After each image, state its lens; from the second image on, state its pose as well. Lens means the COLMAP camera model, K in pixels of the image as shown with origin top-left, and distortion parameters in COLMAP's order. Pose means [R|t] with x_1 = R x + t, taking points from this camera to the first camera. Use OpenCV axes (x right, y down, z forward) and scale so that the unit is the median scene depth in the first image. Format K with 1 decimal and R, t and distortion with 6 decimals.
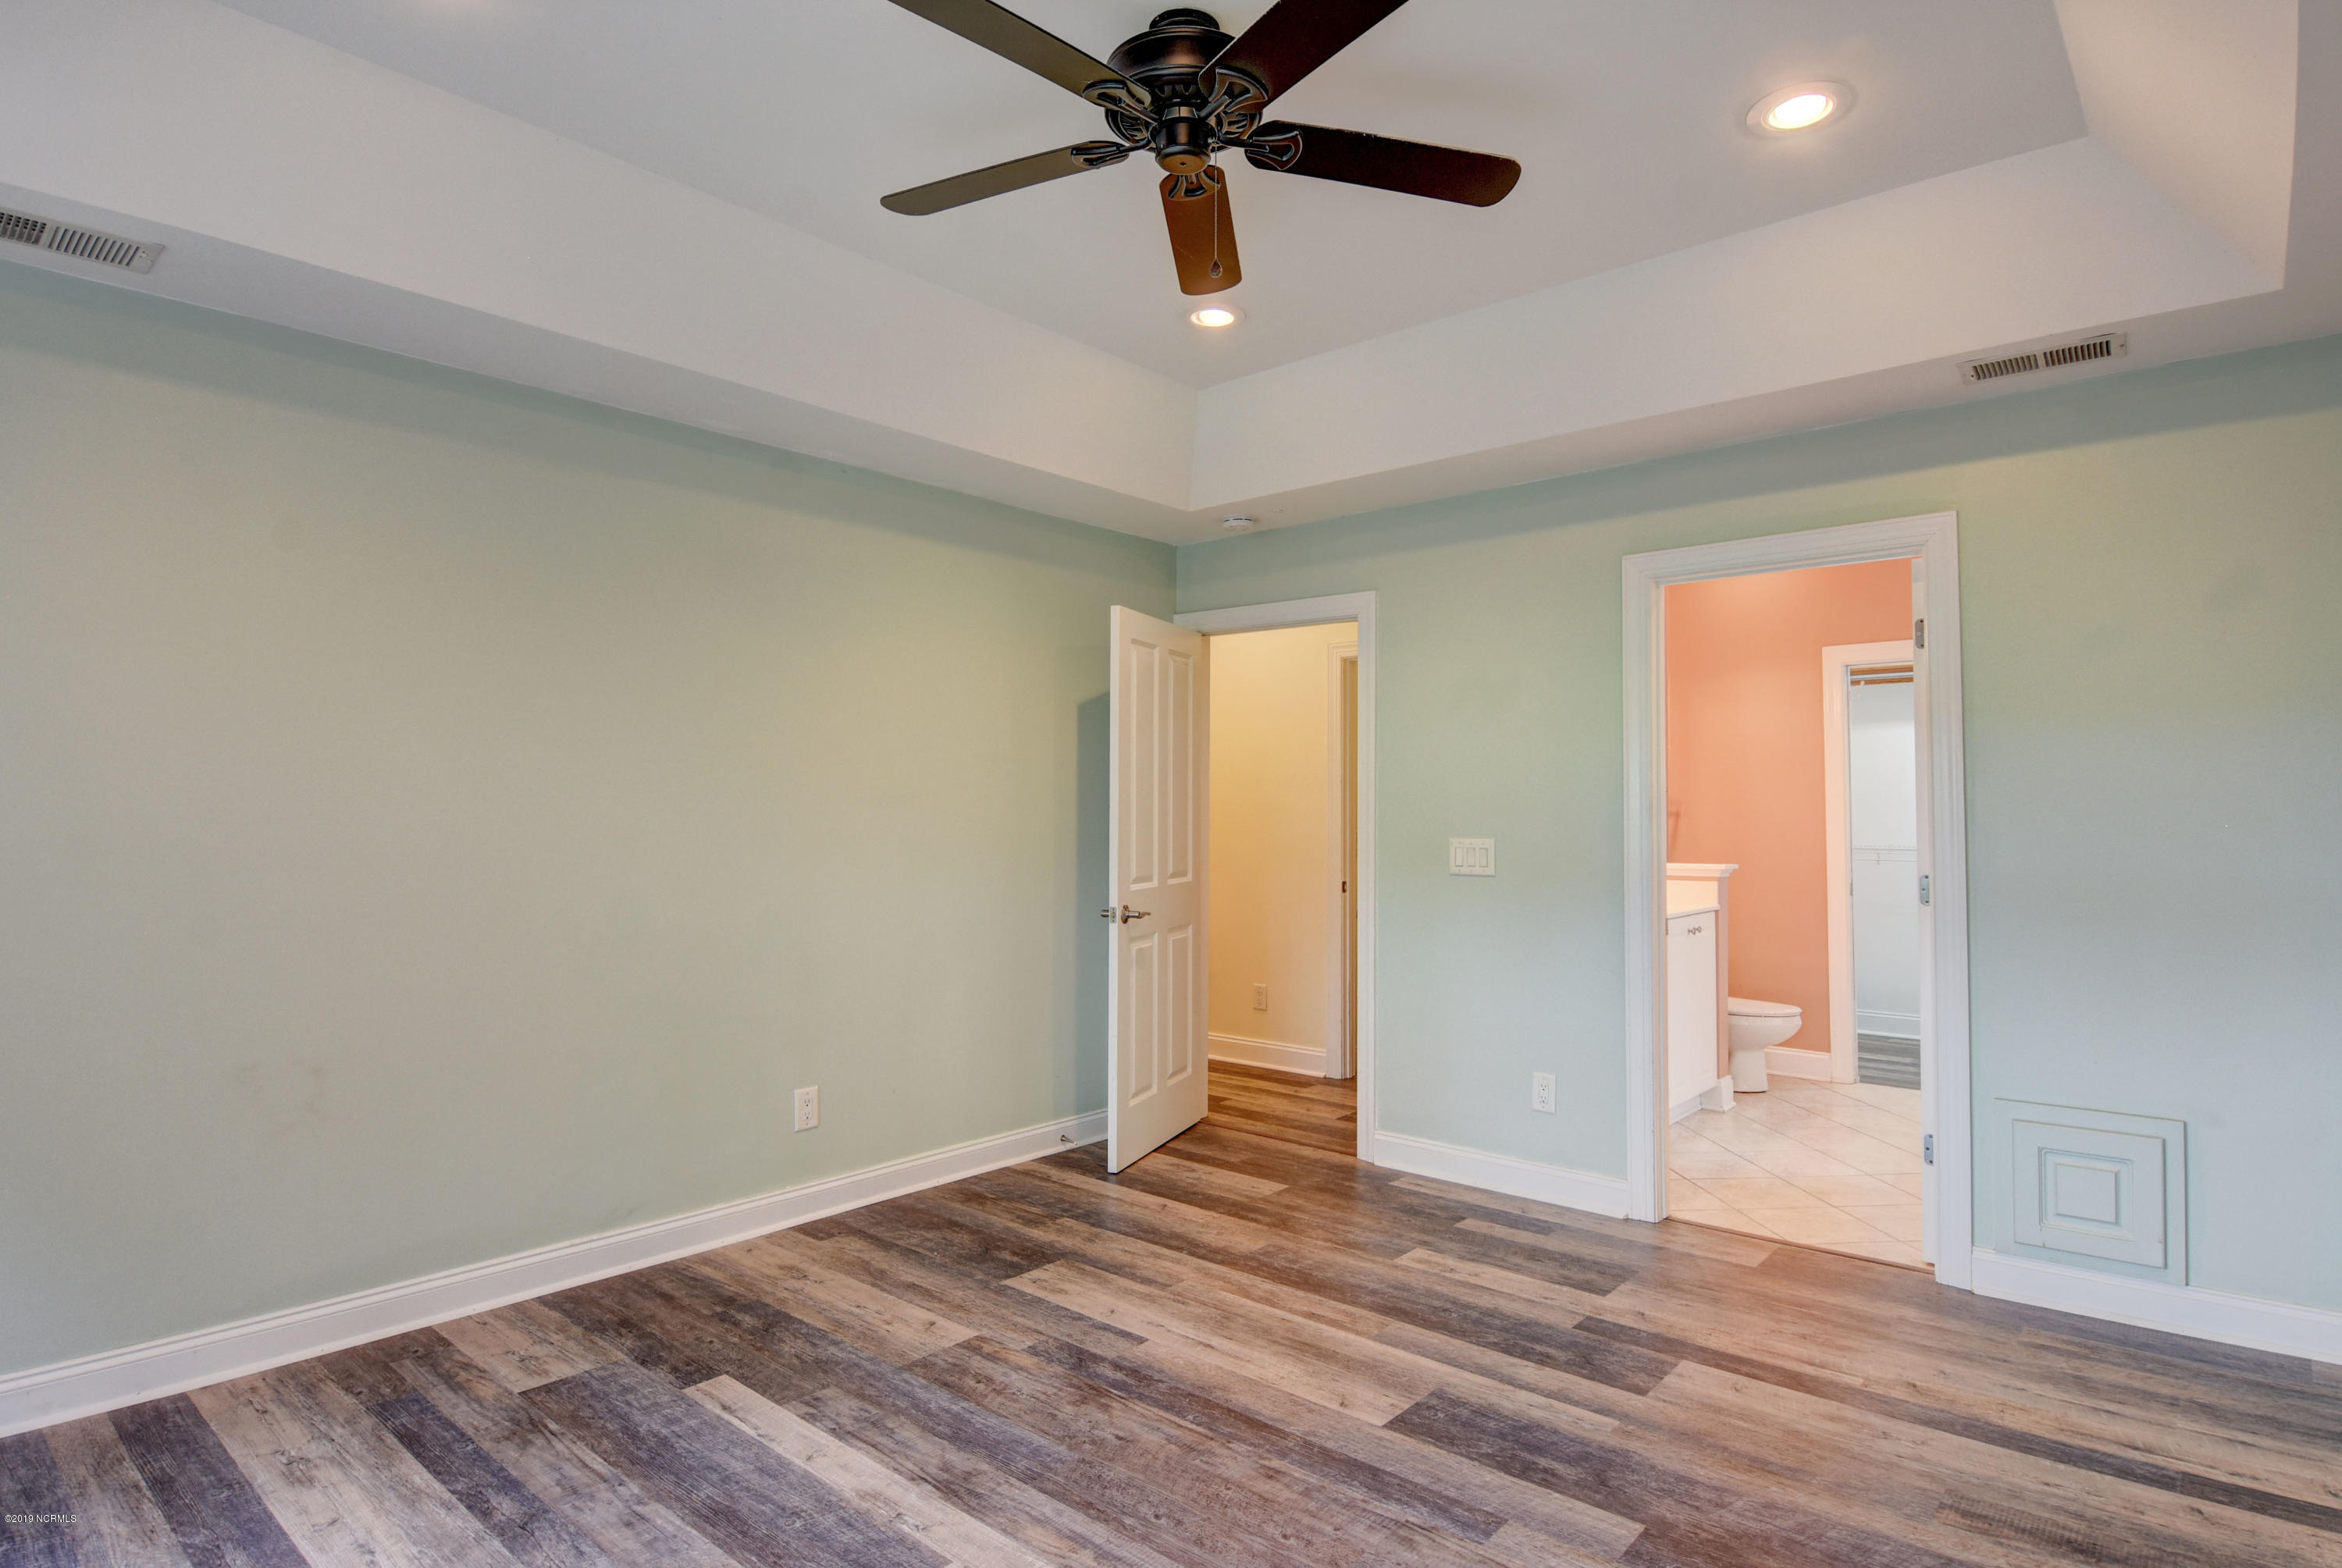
lens RADIAL K [[1234.3, 0, 1169.0], [0, 1234.3, 786.1], [0, 0, 1]] dist [-0.003347, -0.014718]
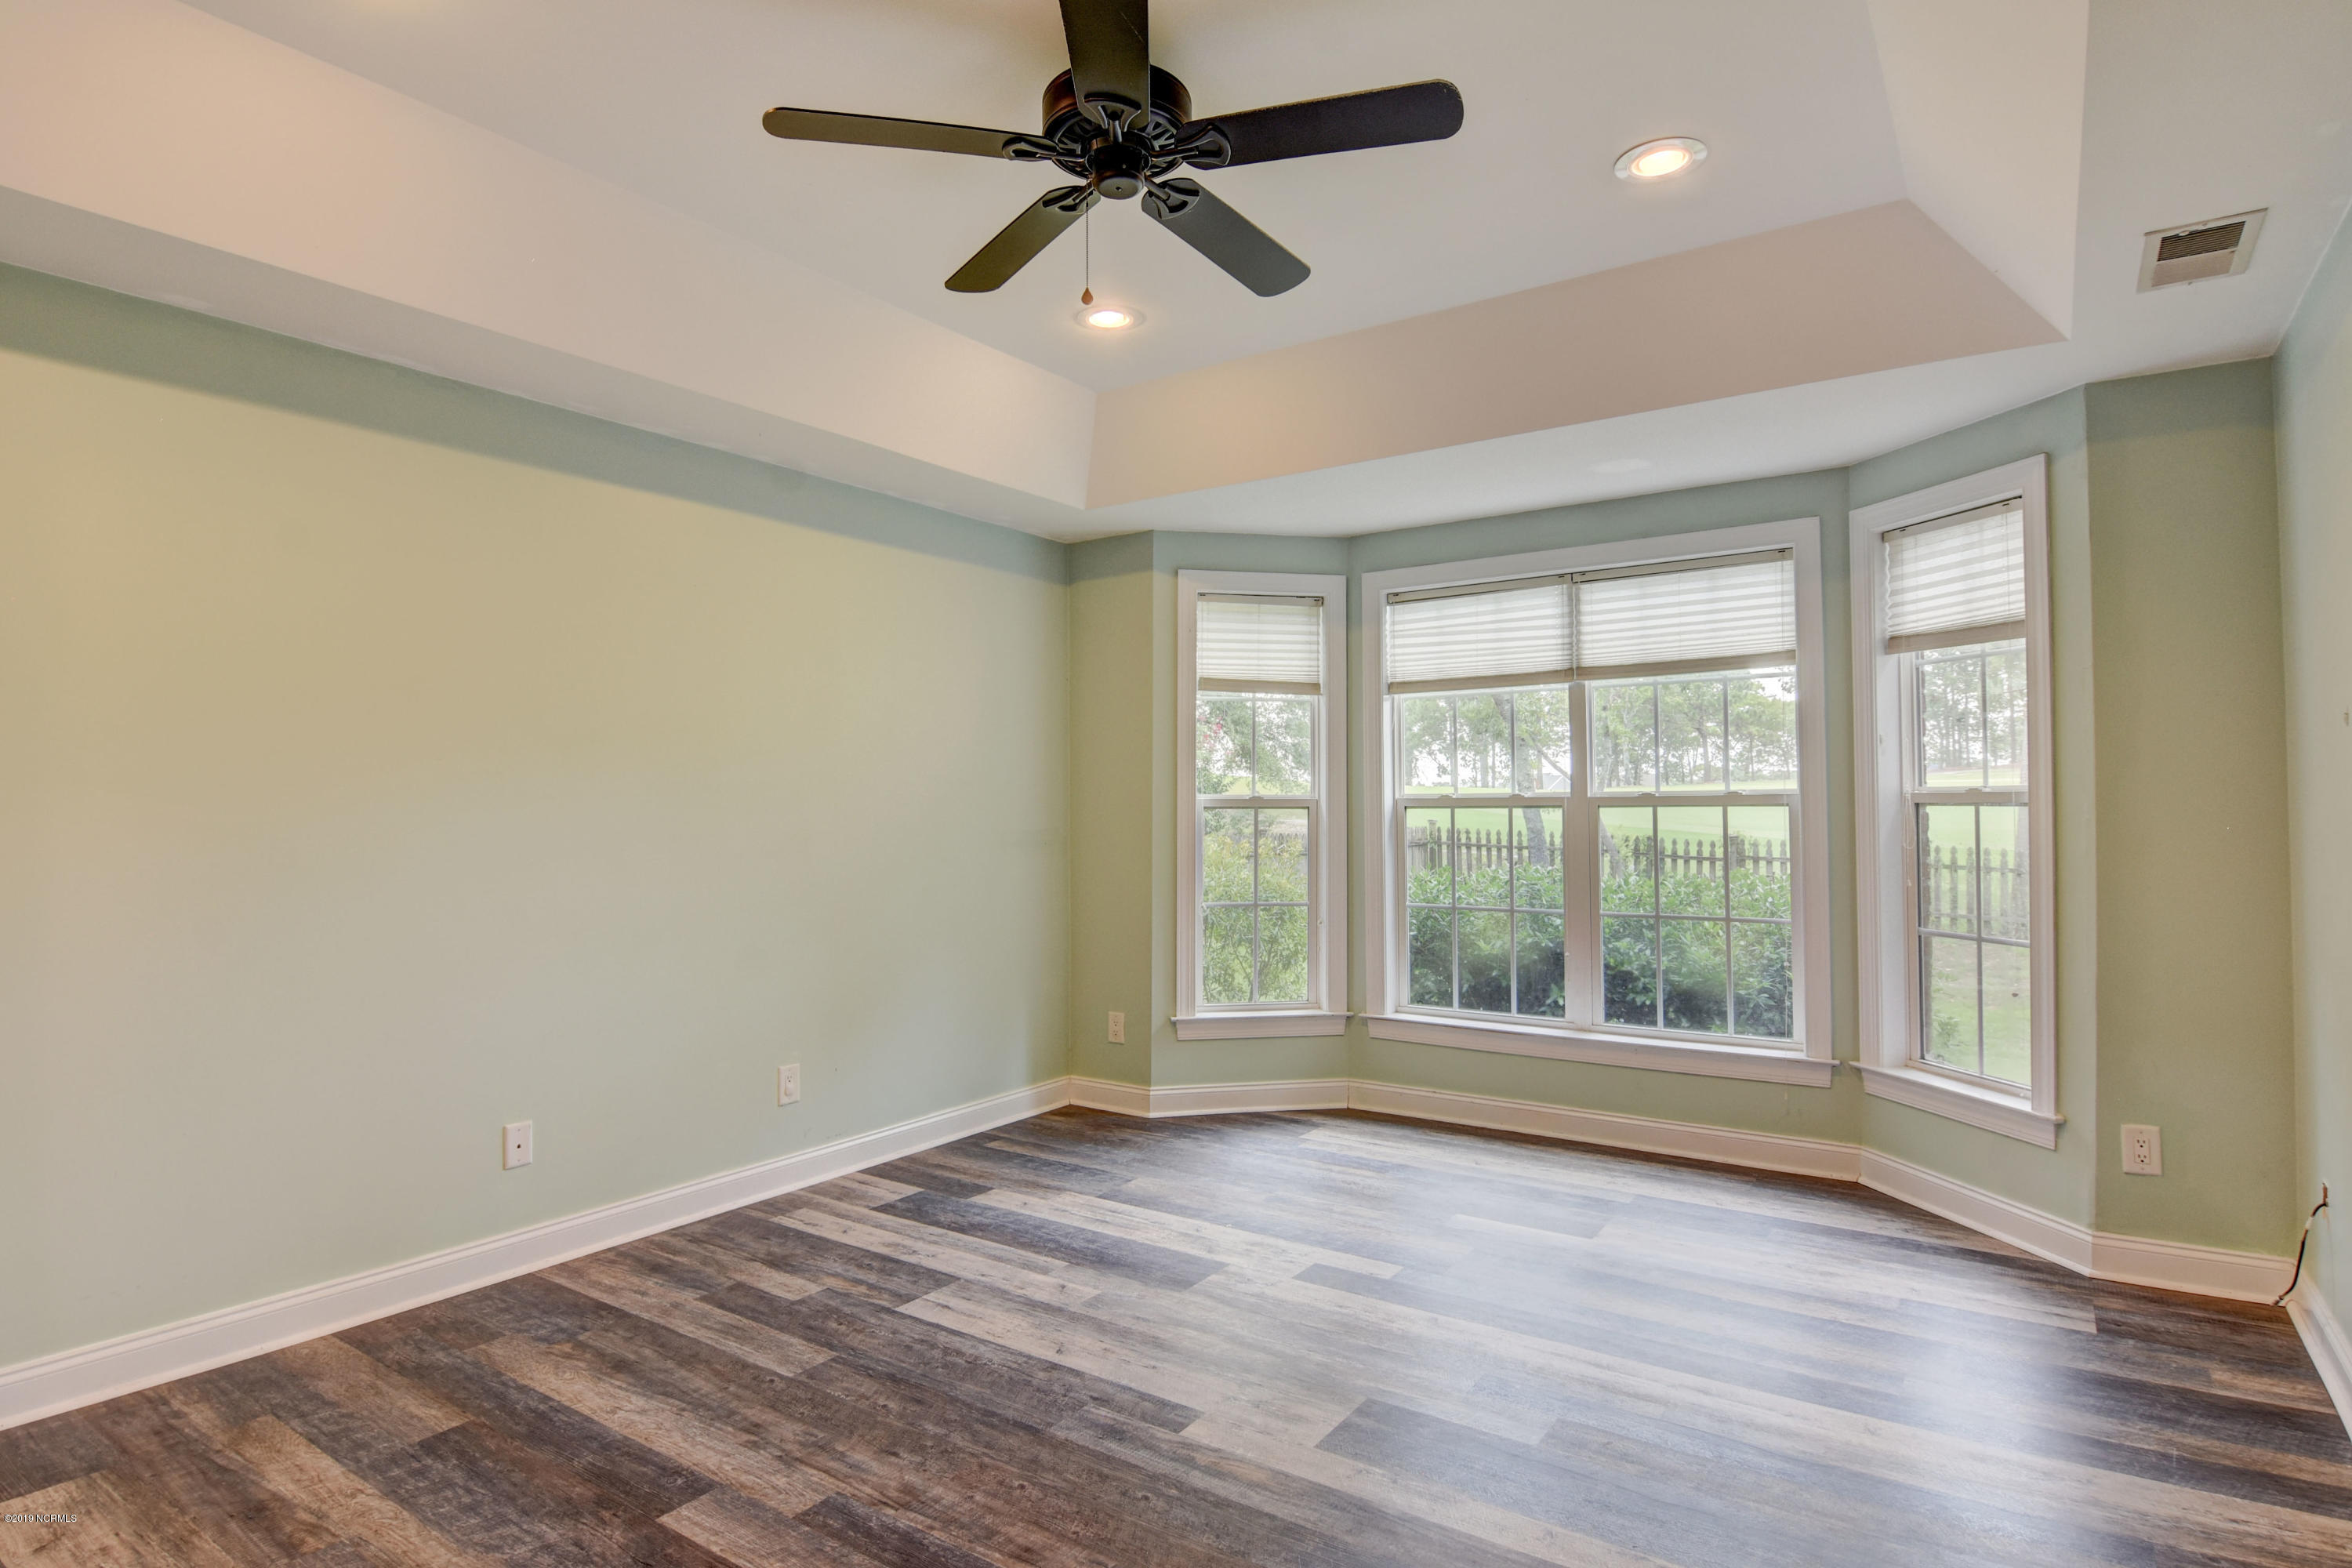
lens RADIAL K [[1239.7, 0, 1170.0], [0, 1239.7, 774.5], [0, 0, 1]] dist [-0.003347, -0.014718]
pose [[-0.993877, -0.001405, -0.110487, 0.070091], [0.004383, 0.998631, -0.052124, 0.043392], [0.110409, -0.052289, -0.992510, 1.701615]]
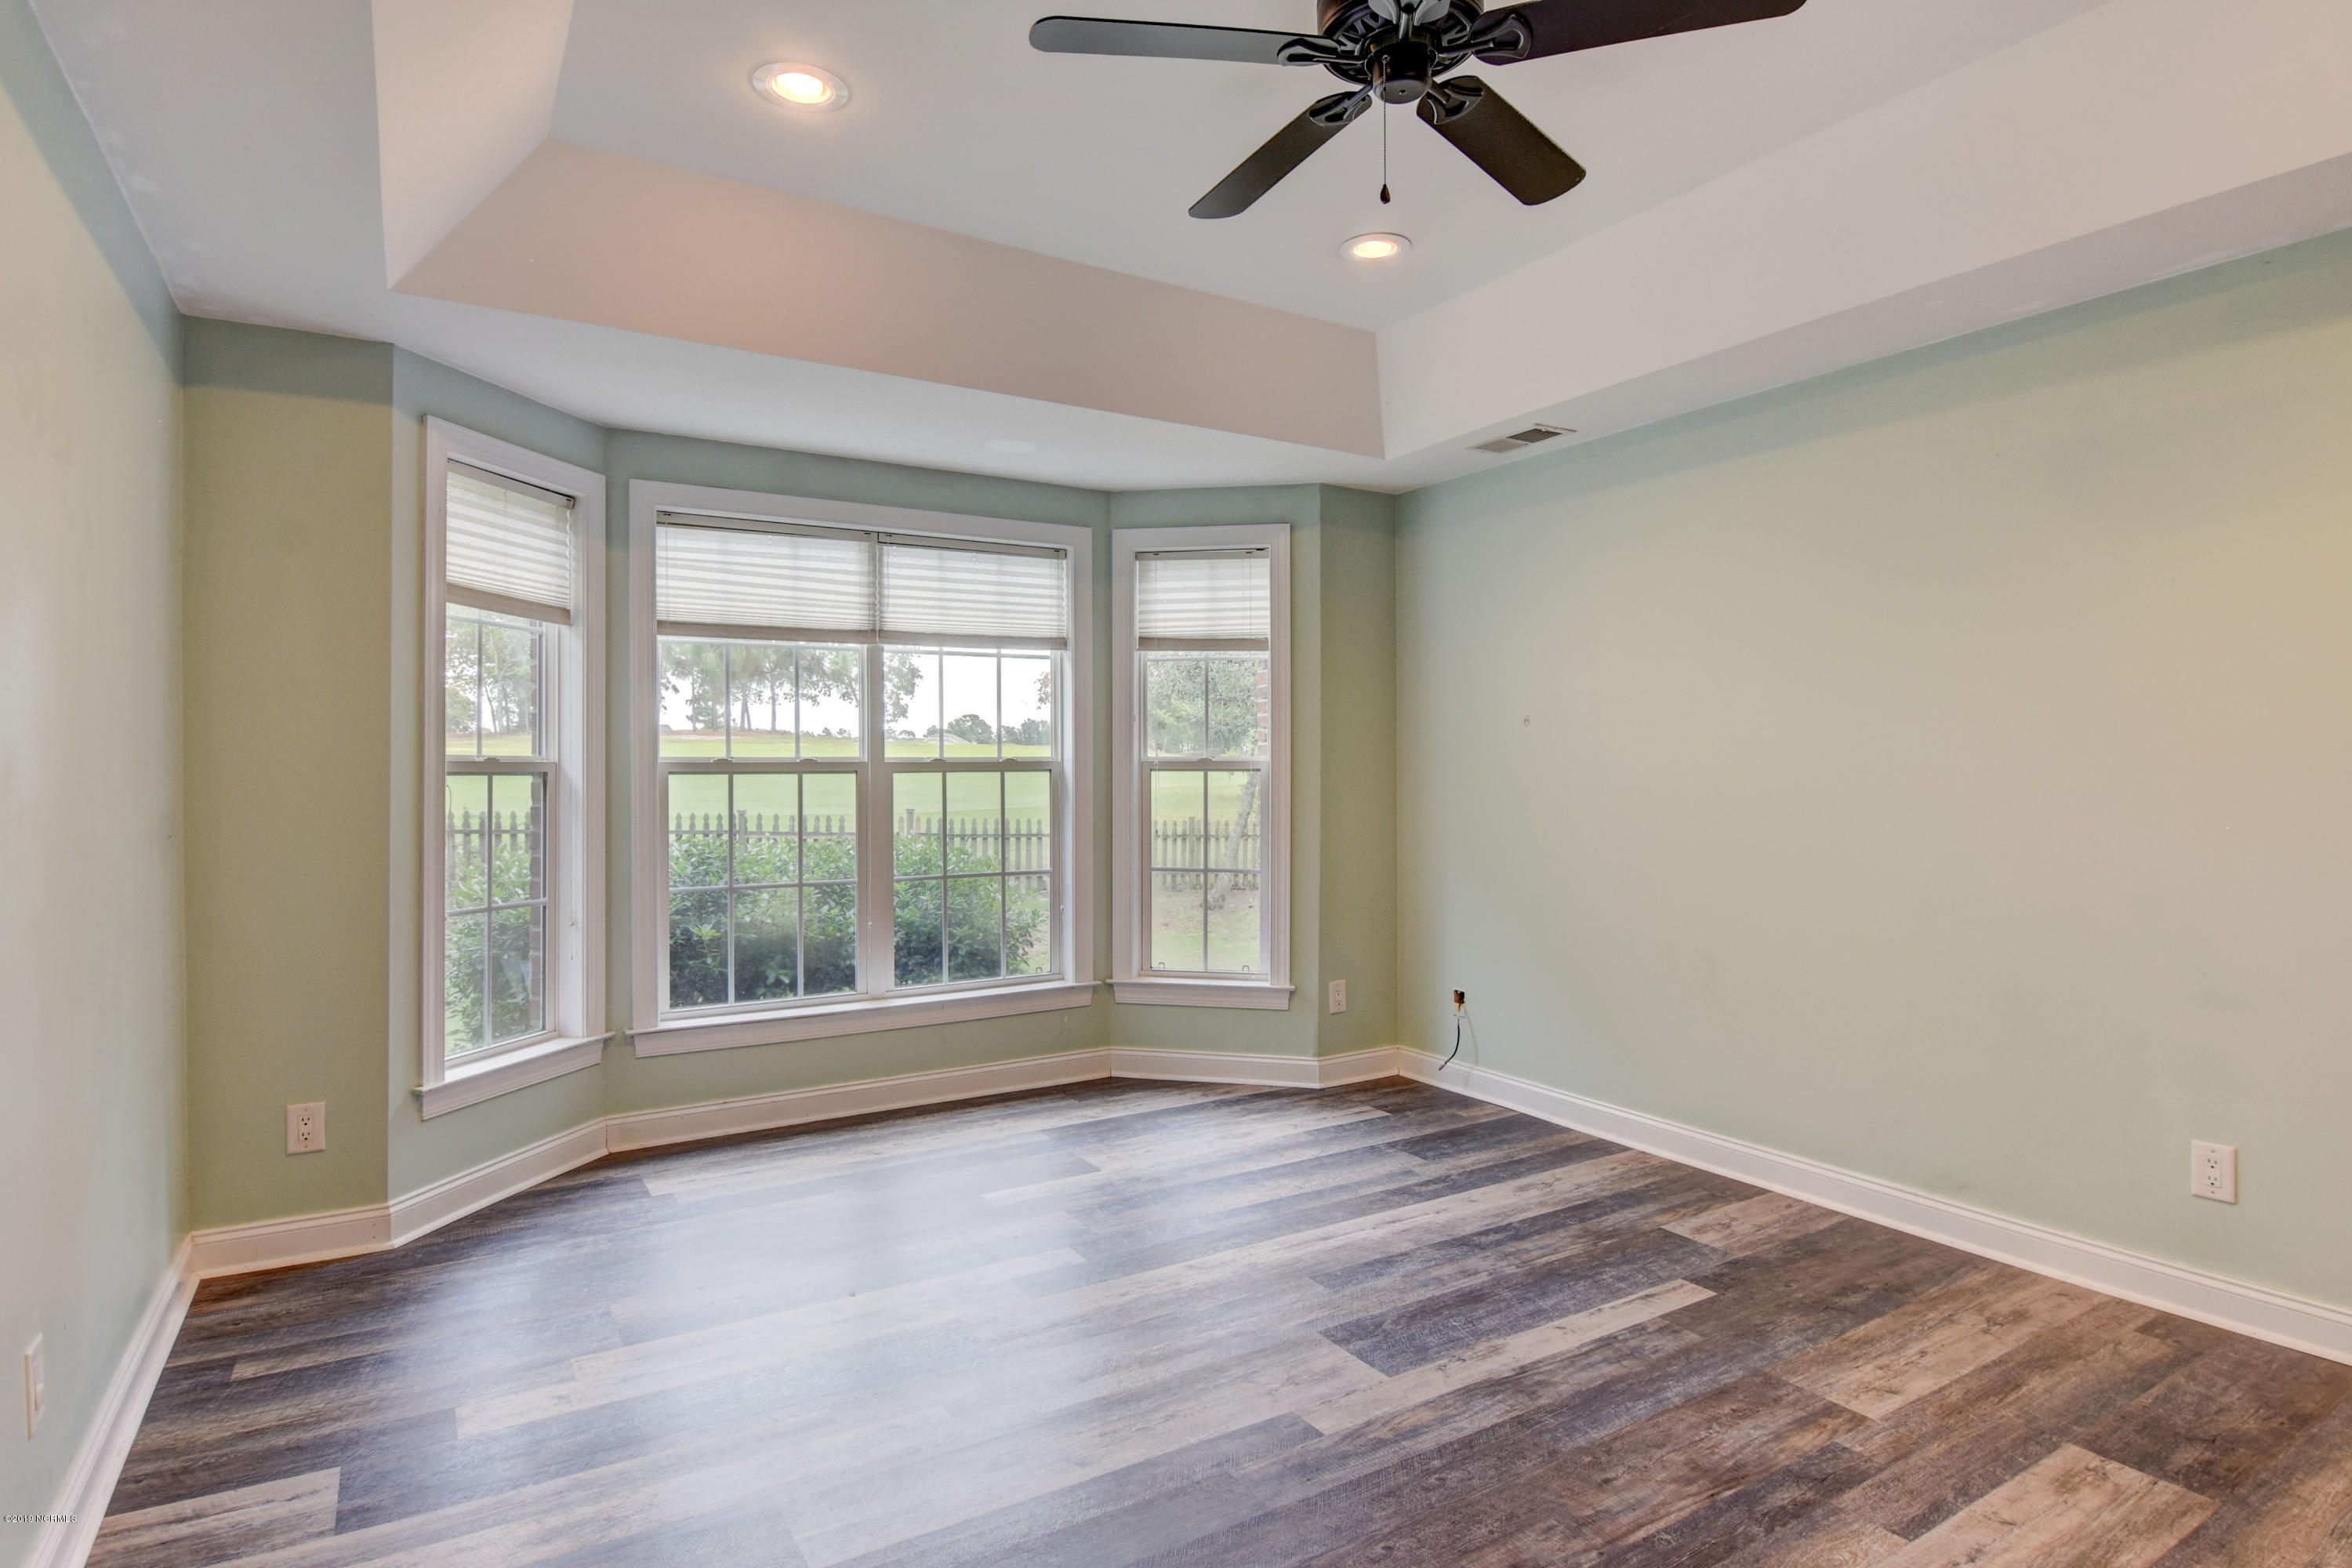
lens RADIAL K [[1239.7, 0, 1180.8], [0, 1239.7, 787.5], [0, 0, 1]] dist [-0.003347, -0.014718]
pose [[-0.296138, 0.013581, -0.955049, 0.828826], [0.026738, 0.999625, 0.005924, 0.021556], [0.954771, -0.023782, -0.296390, 0.922153]]
